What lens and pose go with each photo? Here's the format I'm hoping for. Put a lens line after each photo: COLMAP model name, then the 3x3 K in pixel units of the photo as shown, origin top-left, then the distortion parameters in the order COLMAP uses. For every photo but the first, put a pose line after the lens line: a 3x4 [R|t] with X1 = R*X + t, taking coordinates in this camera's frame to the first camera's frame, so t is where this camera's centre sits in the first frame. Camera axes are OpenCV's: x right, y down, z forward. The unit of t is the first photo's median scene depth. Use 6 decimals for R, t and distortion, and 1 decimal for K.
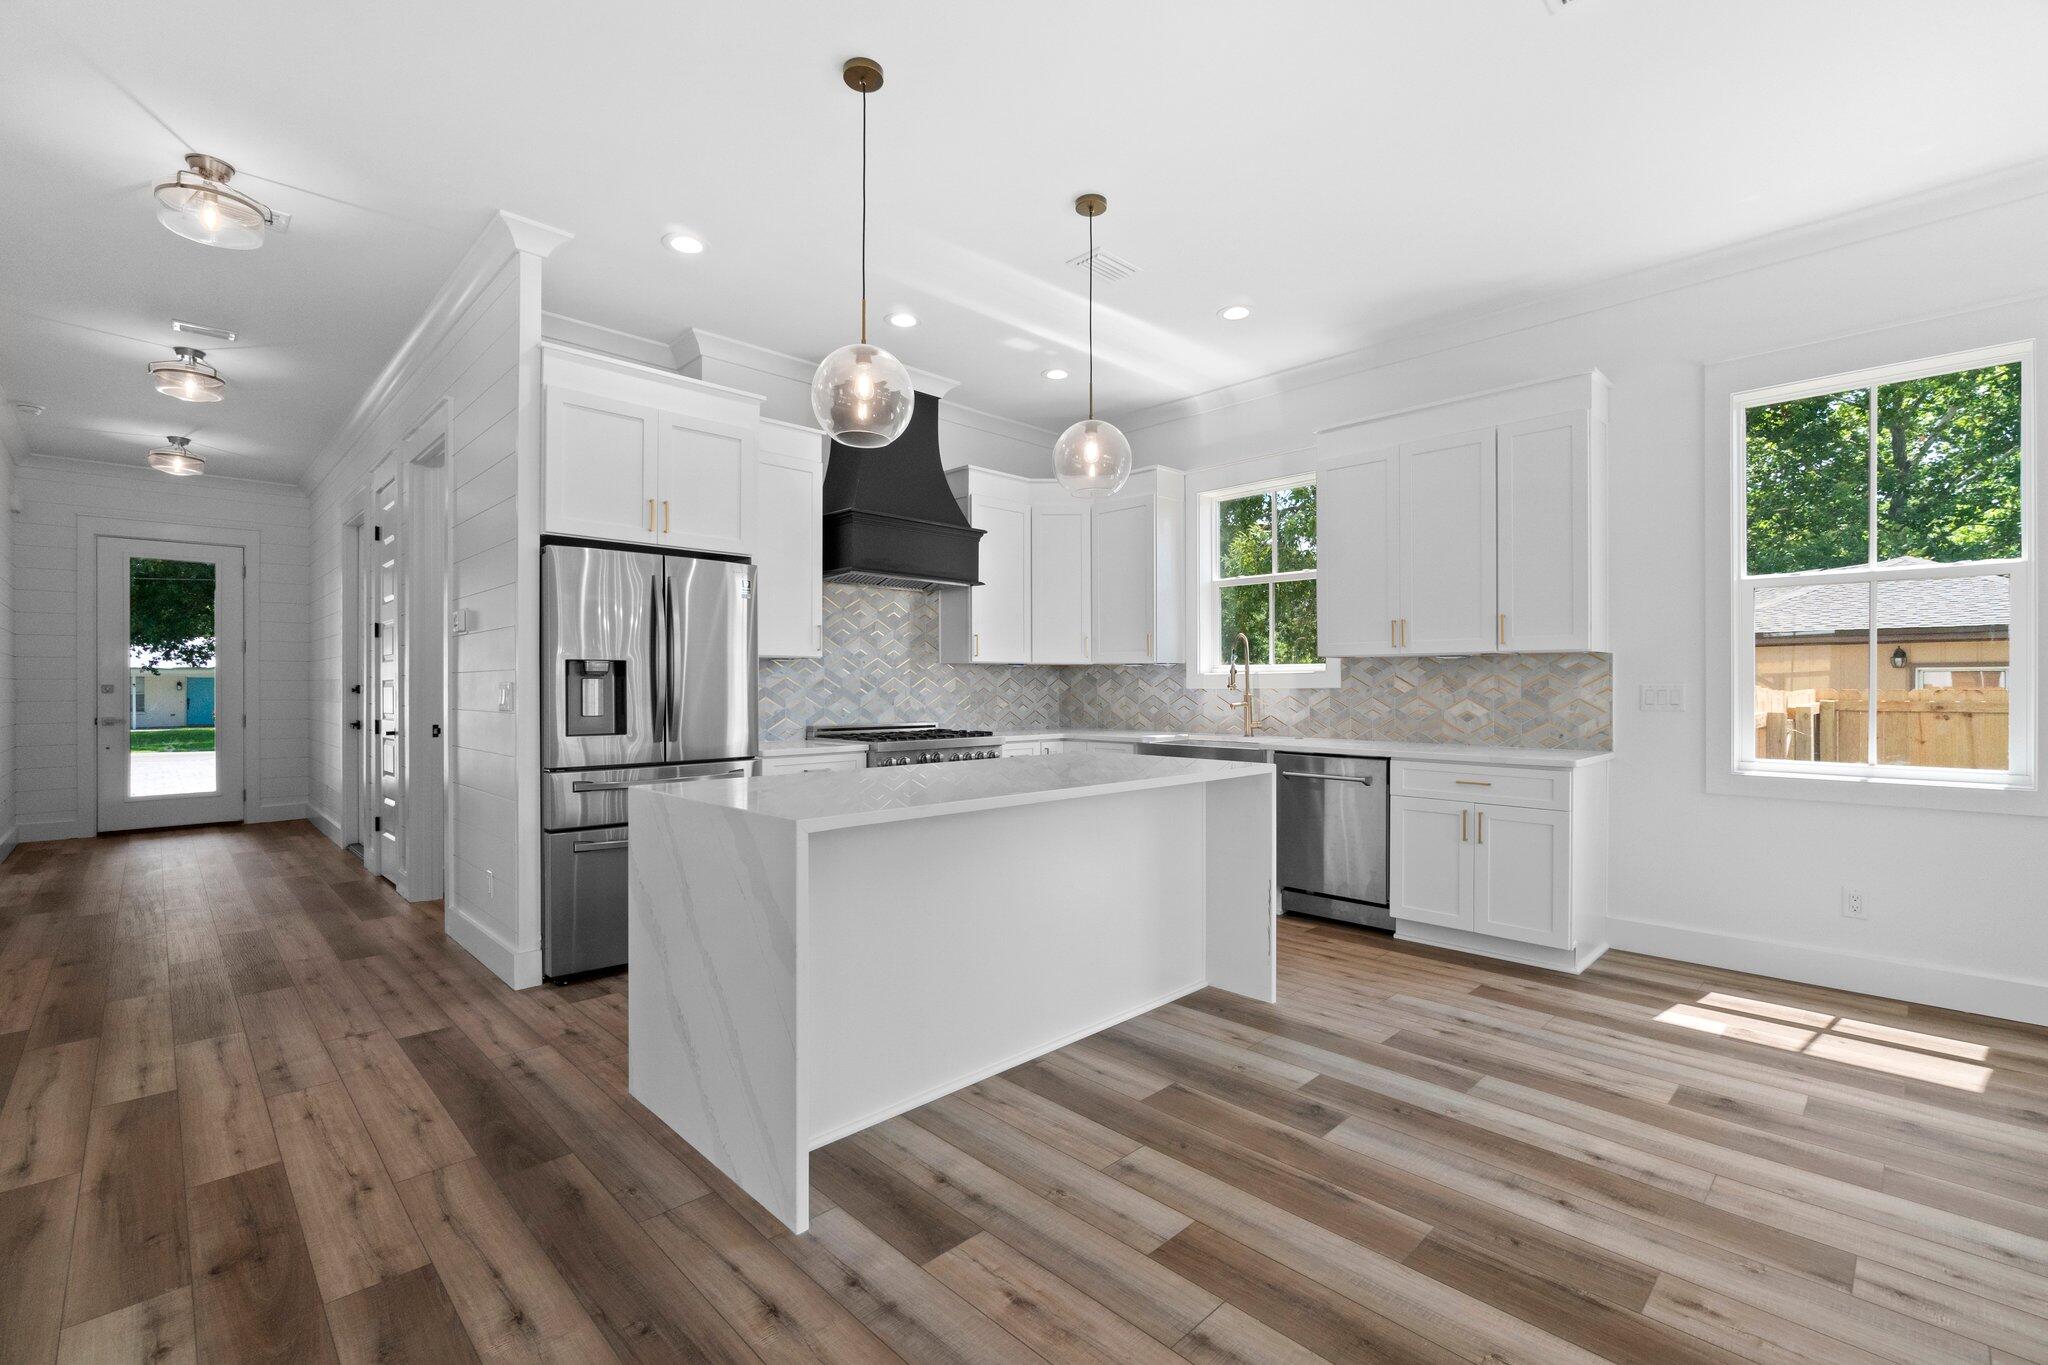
lens RADIAL K [[898.6, 0, 1020.7], [0, 898.6, 690.0], [0, 0, 1]] dist [-0.006007, 0.001946]
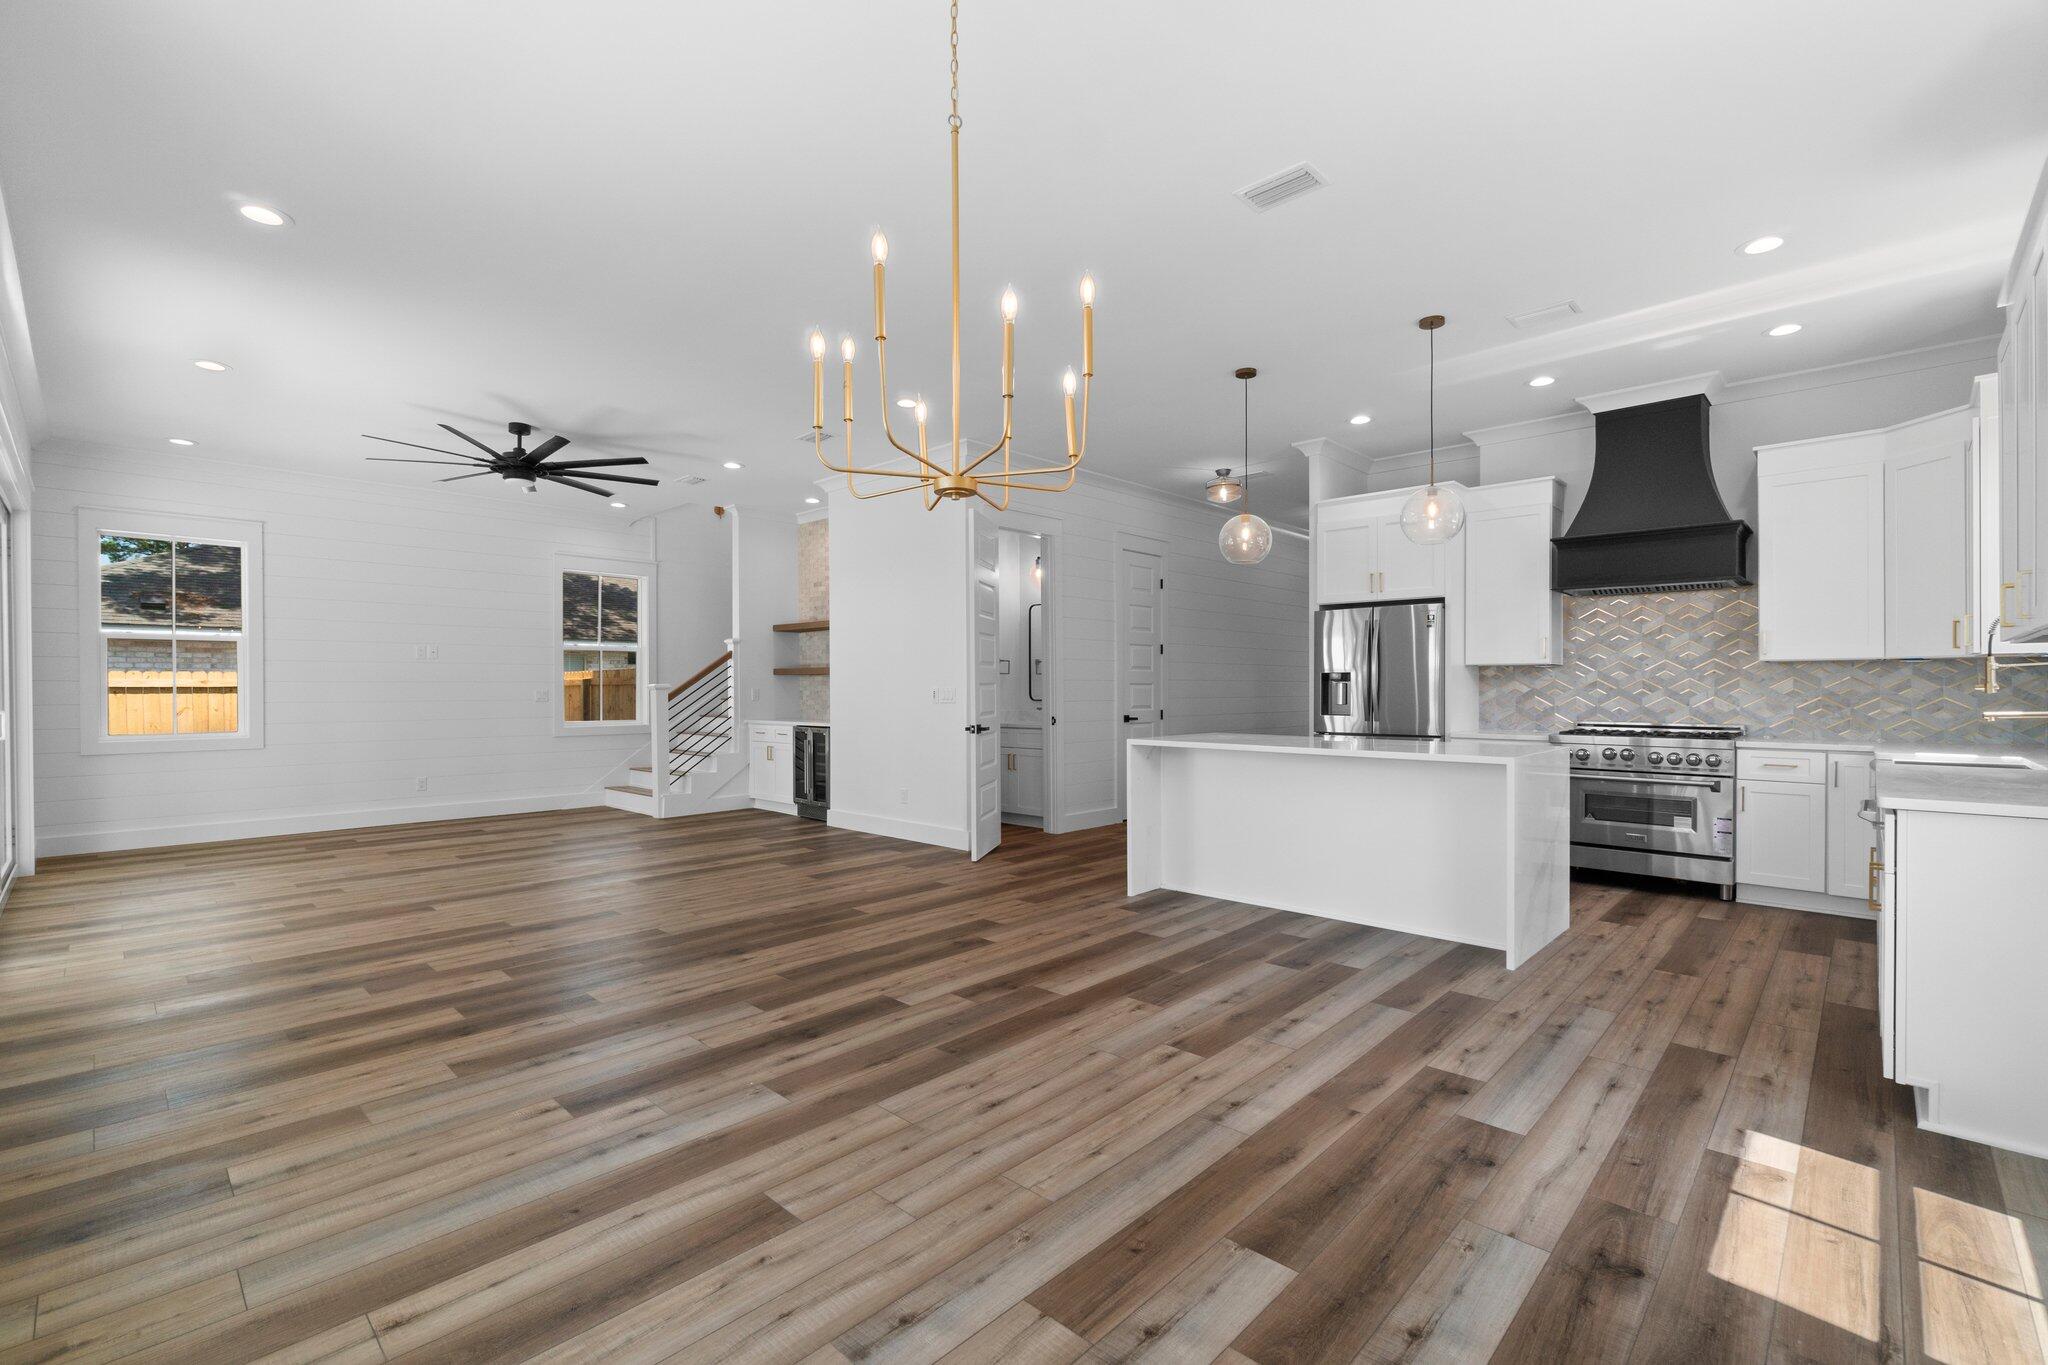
lens RADIAL K [[898.6, 0, 1028.1], [0, 898.6, 685.9], [0, 0, 1]] dist [-0.006007, 0.001946]
pose [[0.037157, -0.000183, -0.999309, 1.028215], [-0.002751, 0.999996, -0.000285, -0.003884], [0.999306, 0.002760, 0.037156, 0.262348]]
